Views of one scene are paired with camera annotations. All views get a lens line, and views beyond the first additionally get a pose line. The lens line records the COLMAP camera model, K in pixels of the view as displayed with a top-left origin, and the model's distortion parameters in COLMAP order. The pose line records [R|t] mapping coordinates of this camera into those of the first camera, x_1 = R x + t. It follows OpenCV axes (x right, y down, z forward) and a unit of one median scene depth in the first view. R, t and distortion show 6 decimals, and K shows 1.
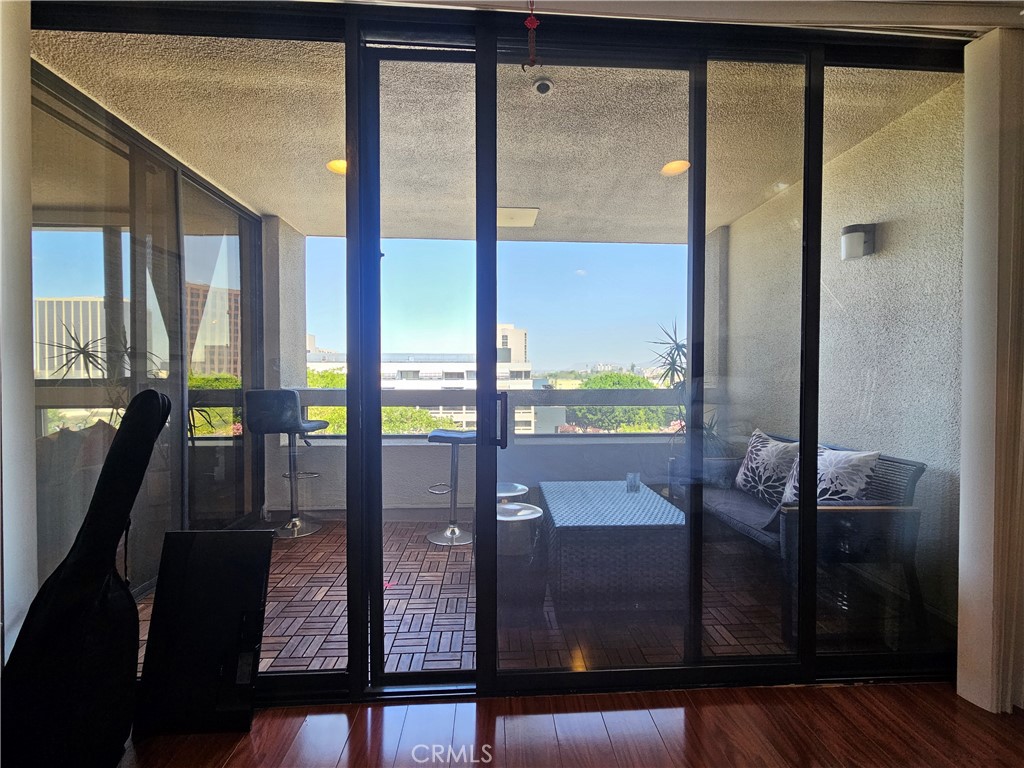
lens RADIAL K [[419.4, 0, 510.4], [0, 419.4, 380.9], [0, 0, 1]] dist [0.001093, -0.000409]
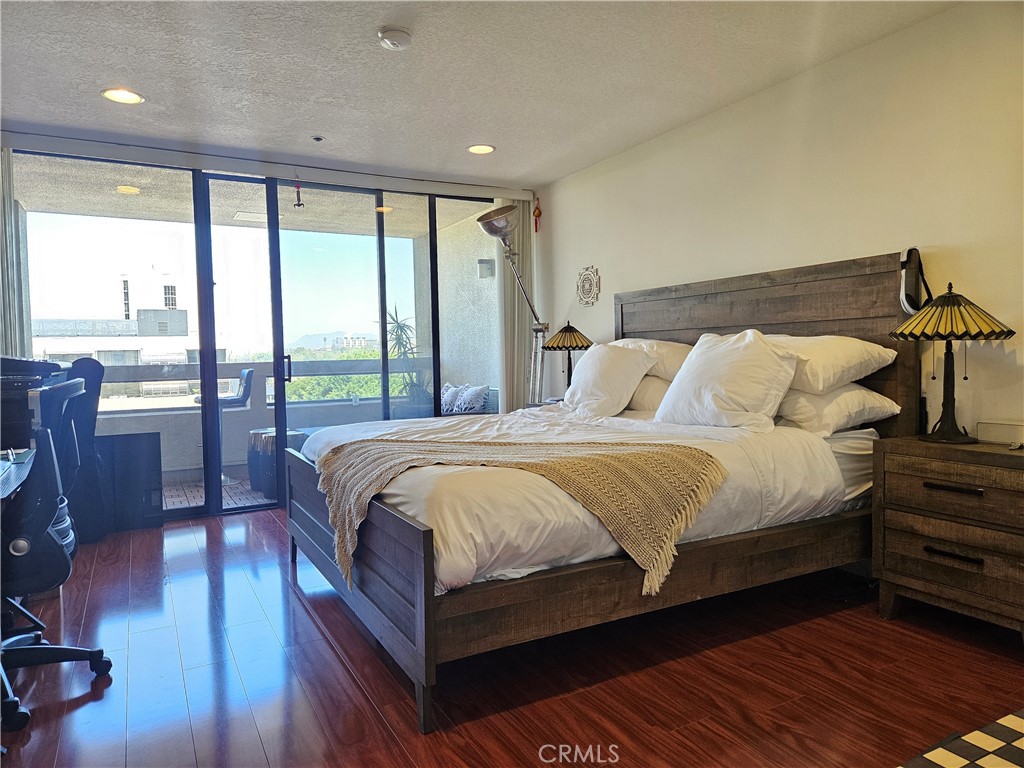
lens RADIAL K [[684.3, 0, 508.9], [0, 684.3, 382.7], [0, 0, 1]] dist [0.048088, -0.015241]
pose [[0.903499, -0.039628, 0.426755, -0.009325], [0.028005, 0.999047, 0.033479, 0.001574], [-0.427675, -0.018297, 0.903747, -0.048260]]
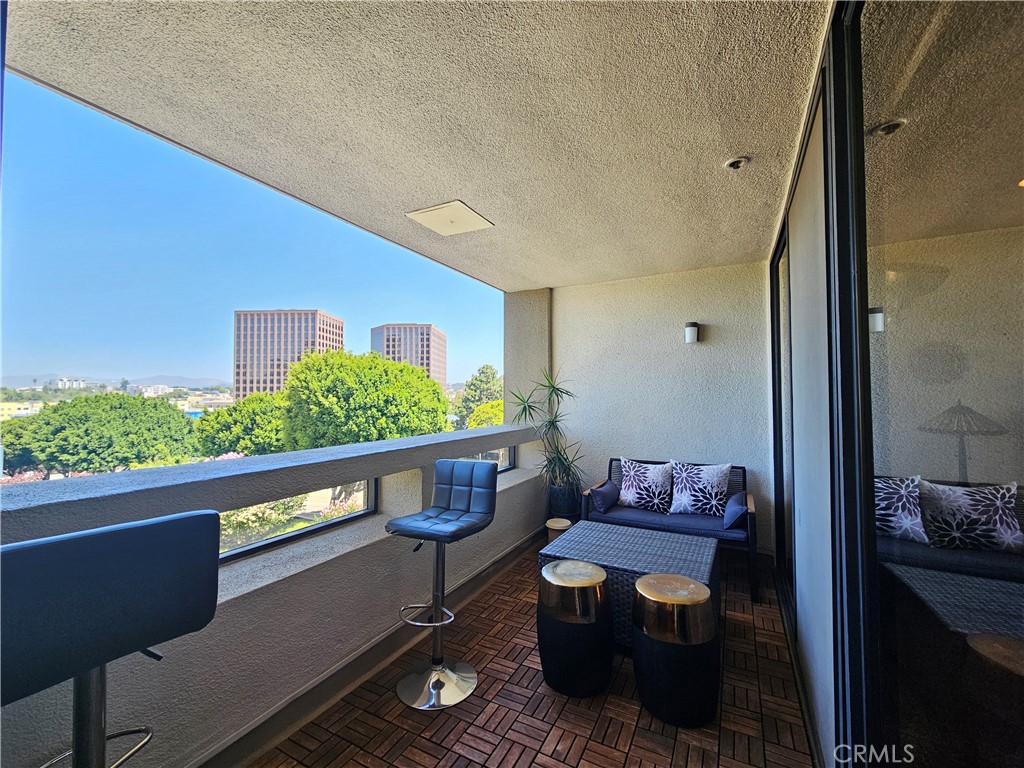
lens RADIAL K [[419.4, 0, 513.6], [0, 419.4, 381.9], [0, 0, 1]] dist [0.001093, -0.000409]
pose [[0.509733, 0.027669, 0.859888, -0.027549], [0.010720, 0.999201, -0.038506, -0.002819], [-0.860266, 0.028846, 0.509029, 0.023830]]
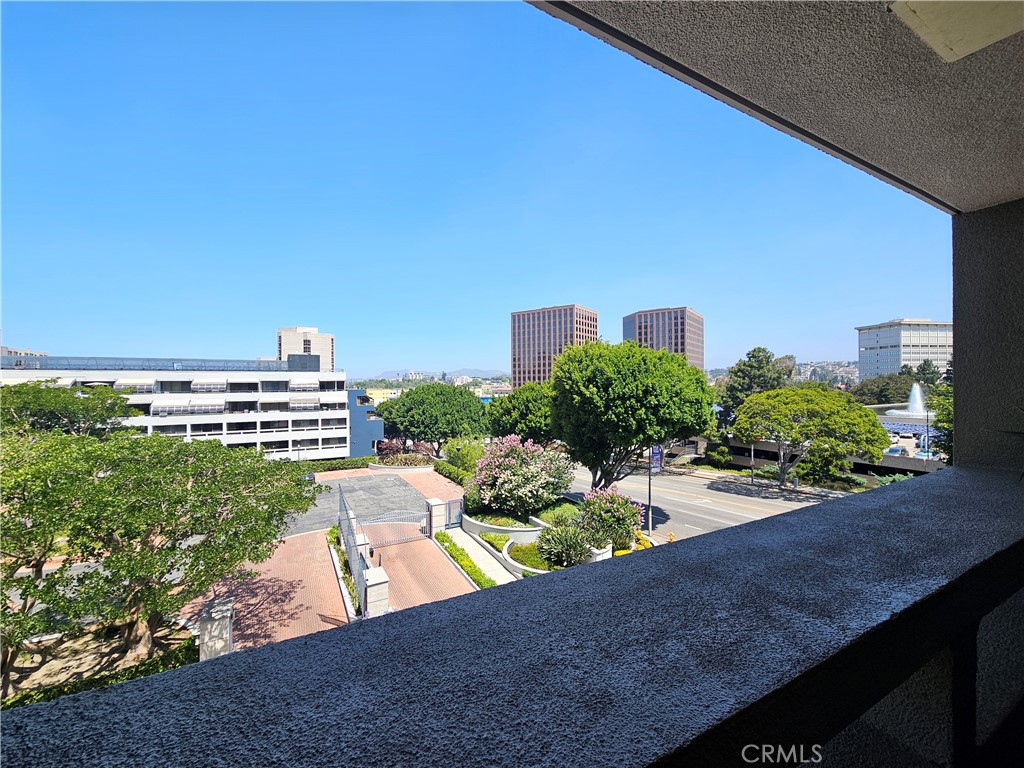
lens RADIAL K [[419.4, 0, 512.7], [0, 419.4, 382.3], [0, 0, 1]] dist [0.001093, -0.000409]
pose [[0.900312, -0.002937, 0.435236, -0.019883], [0.010276, 0.999842, -0.014511, -0.005148], [-0.435124, 0.017537, 0.900200, 0.041771]]
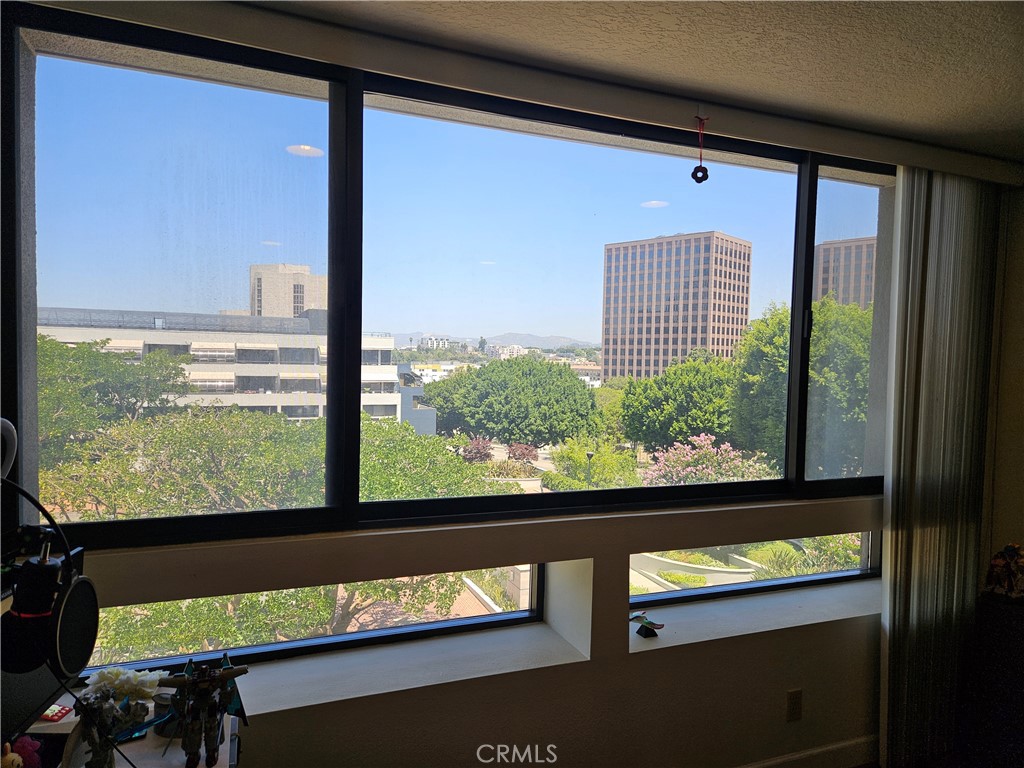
lens RADIAL K [[684.3, 0, 504.9], [0, 684.3, 372.8], [0, 0, 1]] dist [0.048088, -0.015241]
pose [[0.945356, 0.012854, 0.325785, -0.129703], [-0.017227, 0.999796, 0.010542, -0.005667], [-0.325583, -0.015578, 0.945385, 0.011266]]
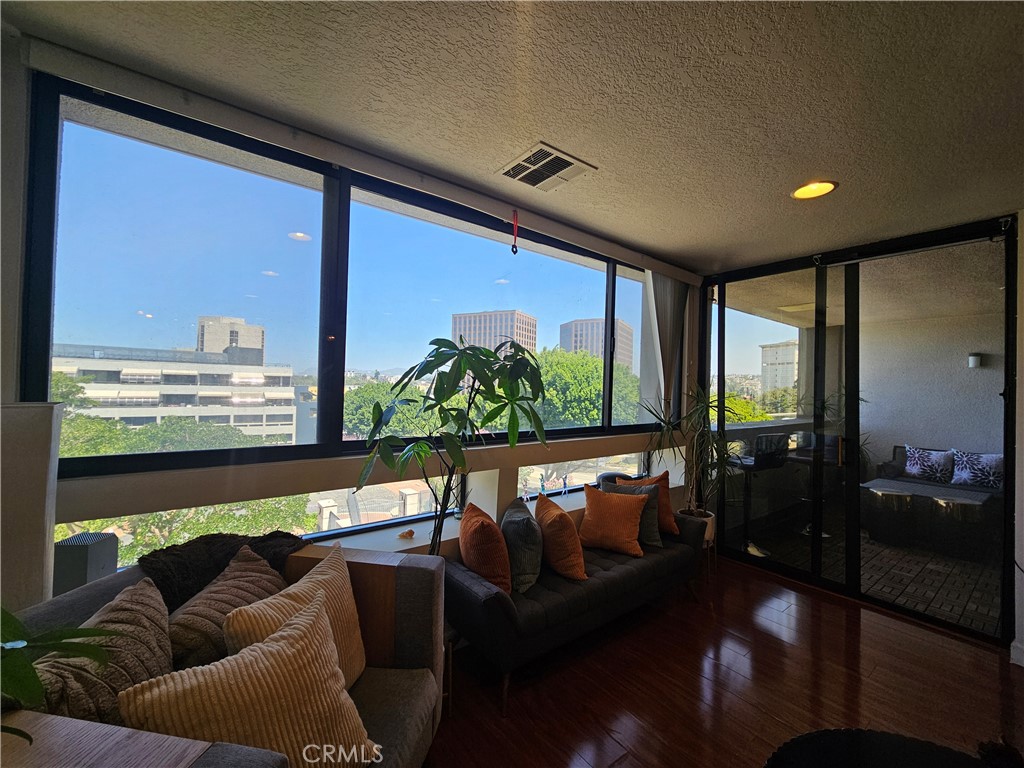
lens RADIAL K [[419.4, 0, 512.3], [0, 419.4, 382.5], [0, 0, 1]] dist [0.001093, -0.000409]
pose [[0.821903, 0.028281, 0.568925, -0.076569], [-0.020152, 0.999585, -0.020577, -0.003634], [-0.569271, 0.005447, 0.822132, 0.017309]]
